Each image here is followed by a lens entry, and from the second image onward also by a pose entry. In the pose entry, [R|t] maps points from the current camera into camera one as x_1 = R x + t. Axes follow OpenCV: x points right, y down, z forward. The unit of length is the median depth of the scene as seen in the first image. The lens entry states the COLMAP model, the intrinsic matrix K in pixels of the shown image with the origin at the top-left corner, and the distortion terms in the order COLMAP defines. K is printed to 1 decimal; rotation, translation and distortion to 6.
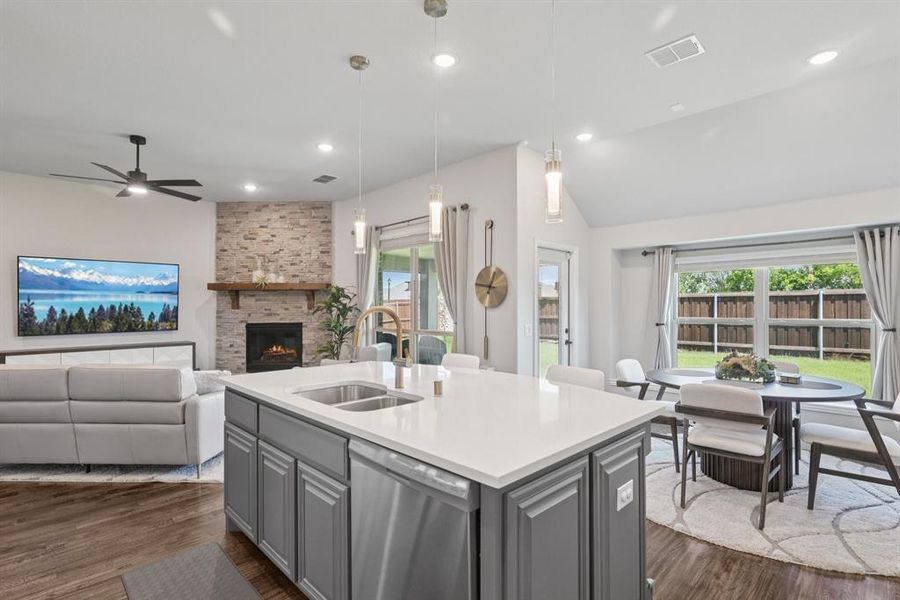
lens RADIAL K [[433.1, 0, 450.0], [0, 433.1, 300.0], [0, 0, 1]] dist [-0.001198, -0.000741]
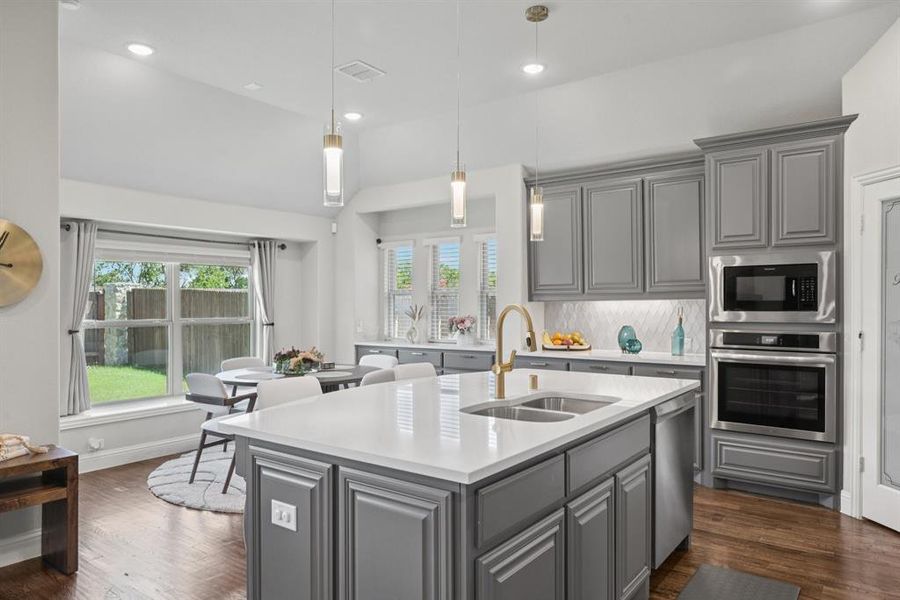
lens RADIAL K [[604.2, 0, 450.0], [0, 604.2, 300.0], [0, 0, 1]] dist [0.000112, -0.000831]
pose [[-0.155633, 0.008780, 0.987776, -1.166956], [-0.011840, 0.999872, -0.010753, 0.018715], [-0.987744, -0.013369, -0.155510, 1.161972]]
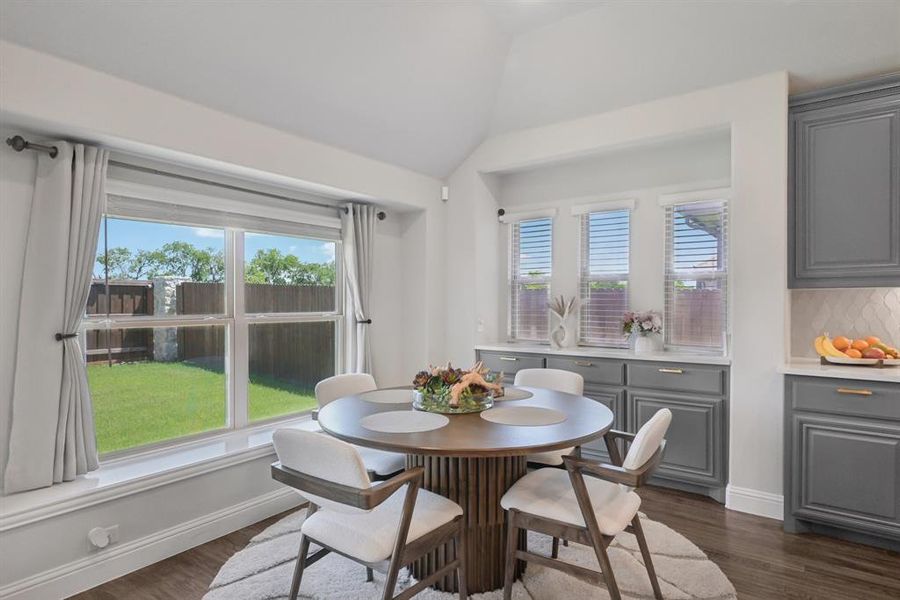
lens RADIAL K [[499.0, 0, 450.0], [0, 499.0, 300.0], [0, 0, 1]] dist [0.004439, 0.000005]
pose [[-0.158774, 0.004720, 0.987304, -0.045251], [-0.014218, 0.999874, -0.007066, 0.044672], [-0.987213, -0.015159, -0.158687, 1.514027]]
